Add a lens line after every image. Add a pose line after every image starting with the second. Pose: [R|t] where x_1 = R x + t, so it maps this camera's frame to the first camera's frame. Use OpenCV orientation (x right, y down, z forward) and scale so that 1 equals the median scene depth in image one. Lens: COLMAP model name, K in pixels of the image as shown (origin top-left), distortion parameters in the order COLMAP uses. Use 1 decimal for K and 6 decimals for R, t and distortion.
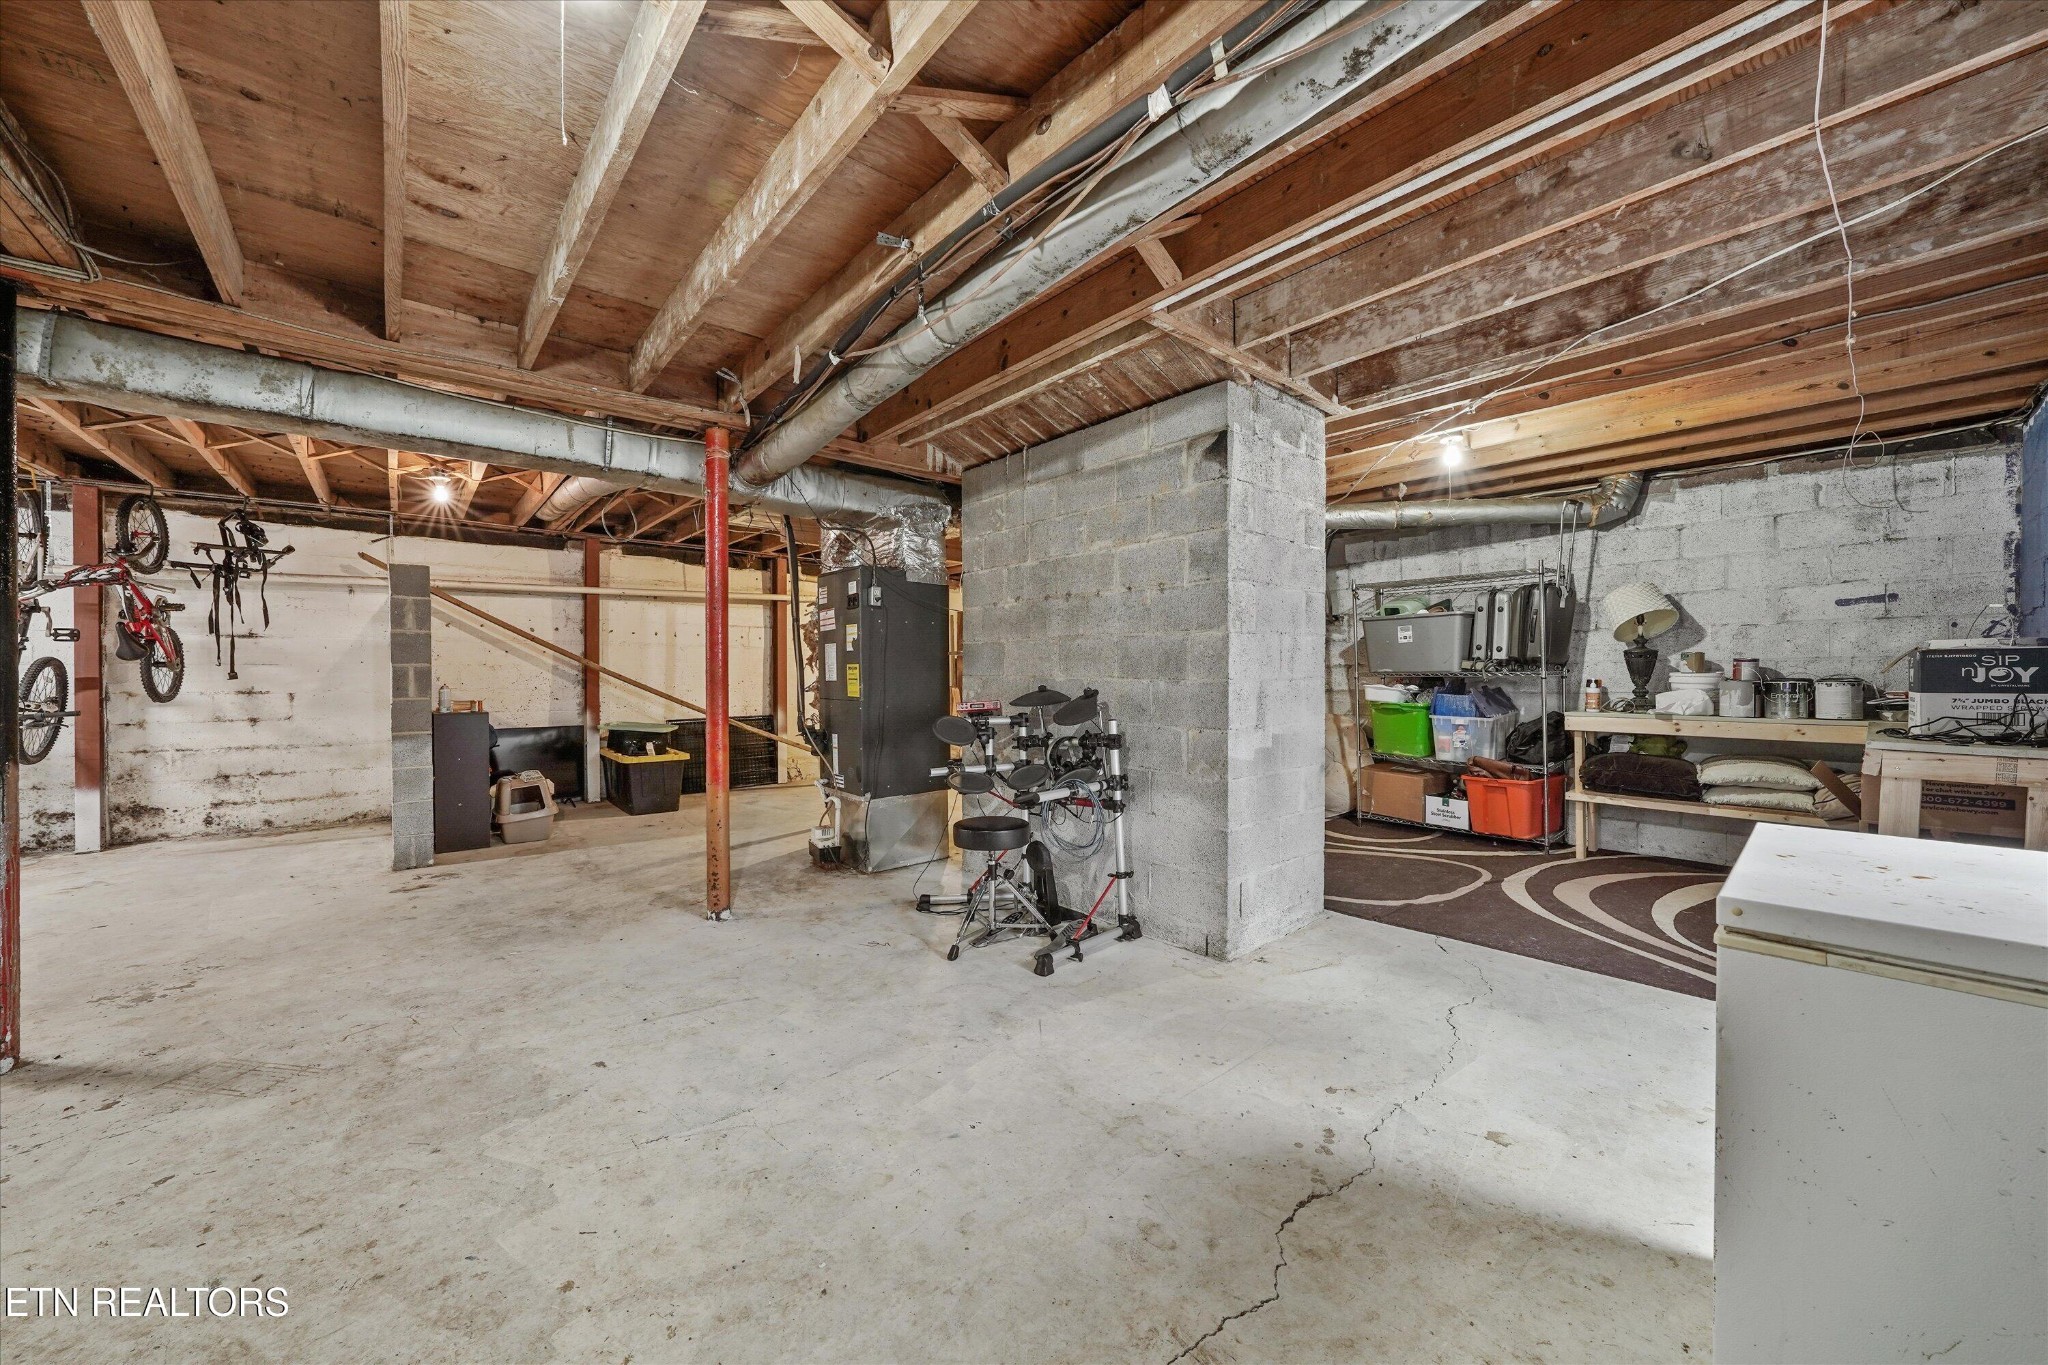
lens RADIAL K [[805.0, 0, 1026.8], [0, 805.0, 670.3], [0, 0, 1]] dist [-0.013225, 0.000198]
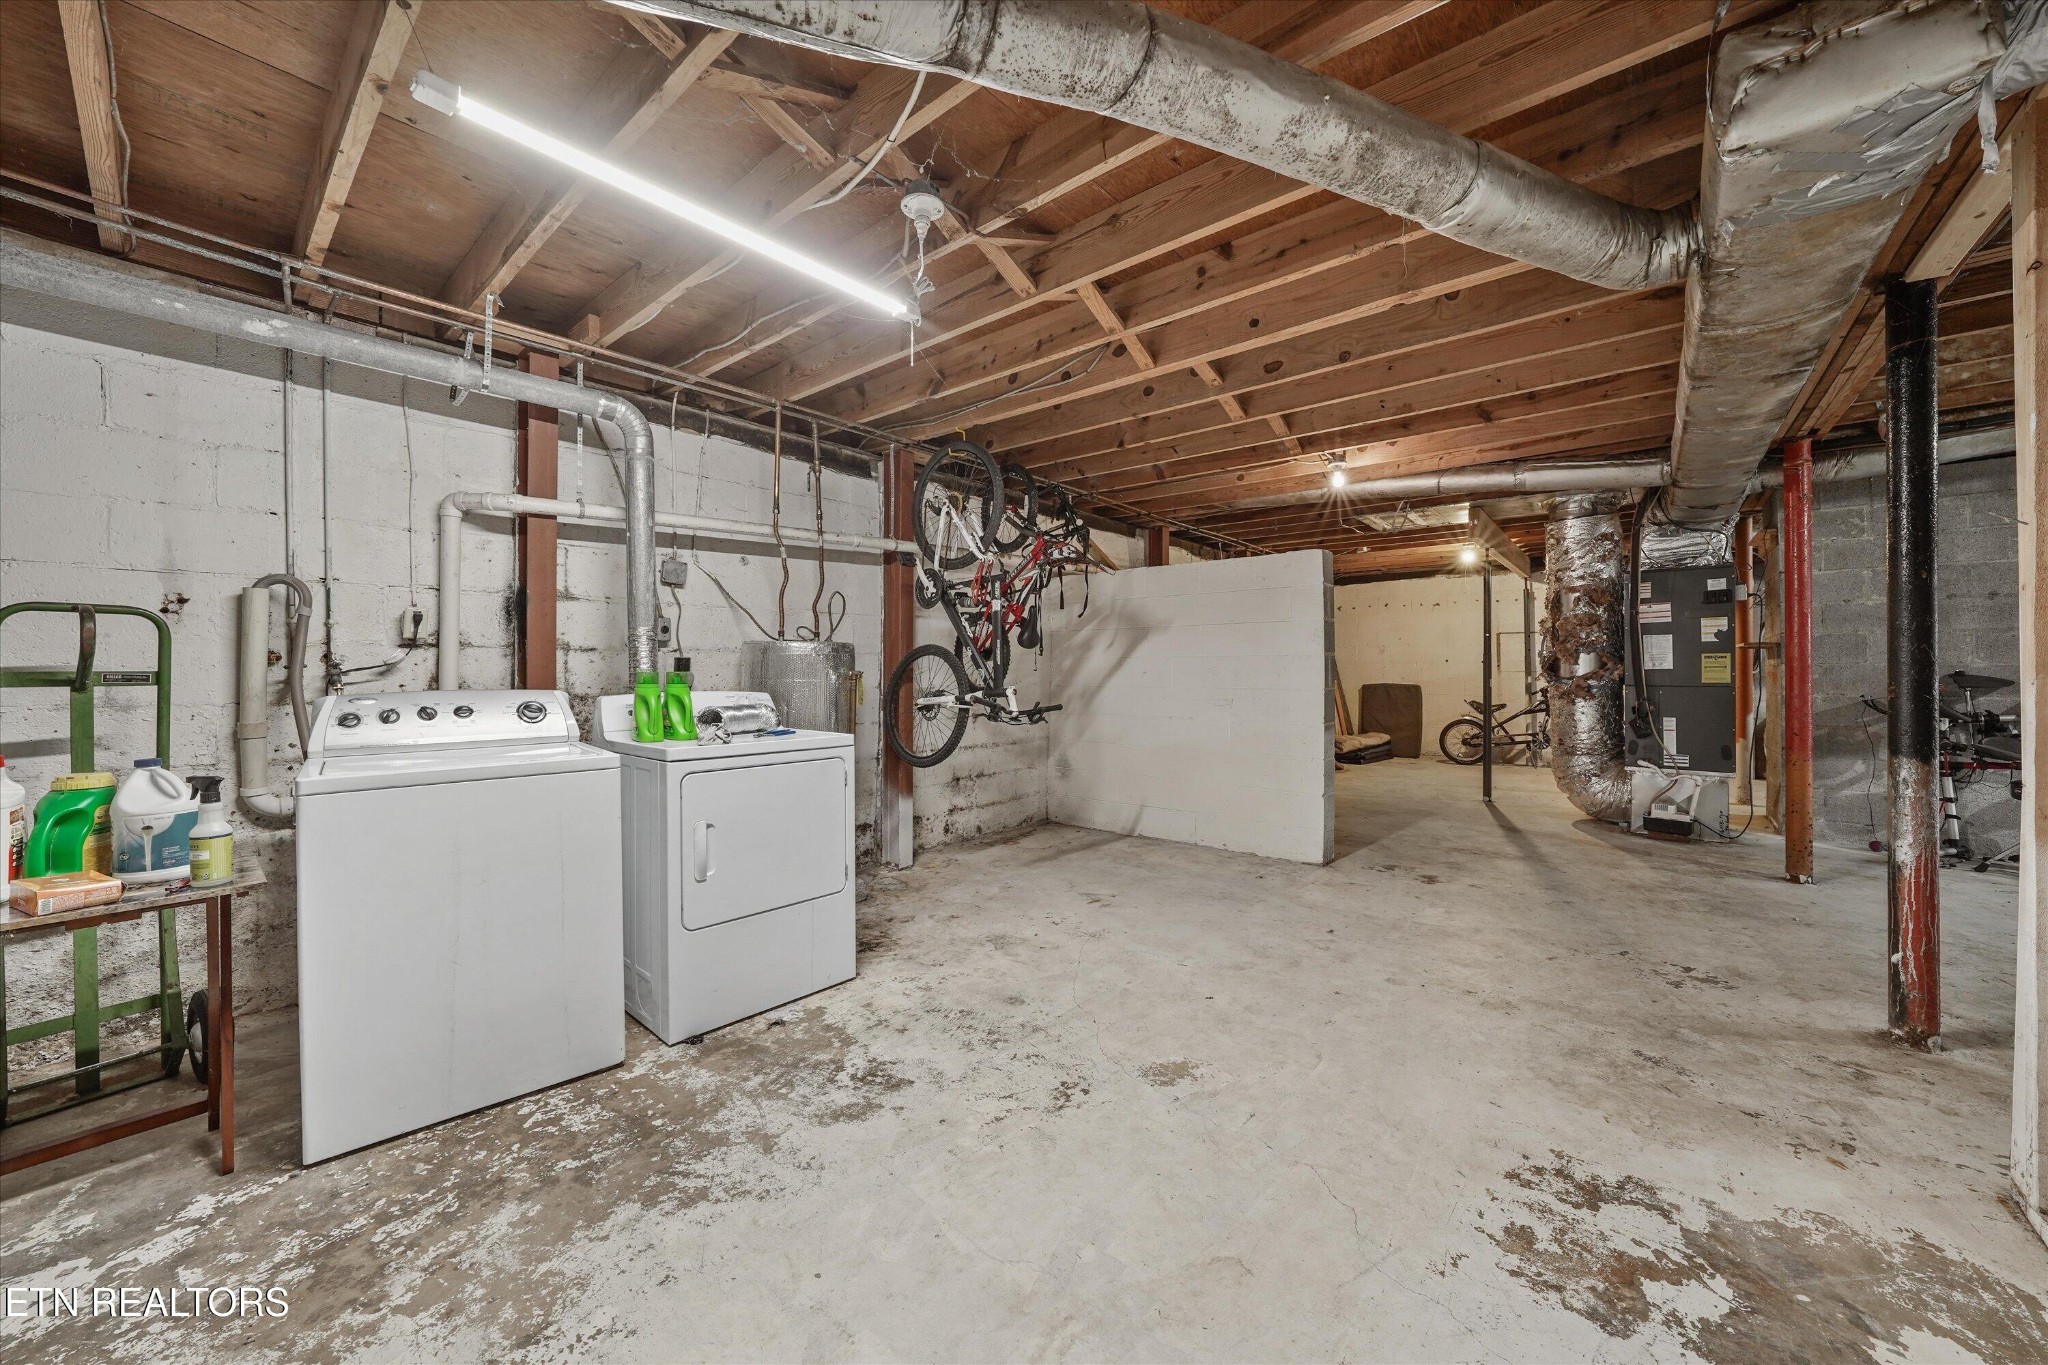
lens RADIAL K [[805.0, 0, 1026.8], [0, 805.0, 670.3], [0, 0, 1]] dist [-0.013225, 0.000198]
pose [[0.984669, -0.011793, 0.174032, -1.333178], [0.008819, 0.999802, 0.017858, -0.013555], [-0.174208, -0.016049, 0.984578, 0.077217]]
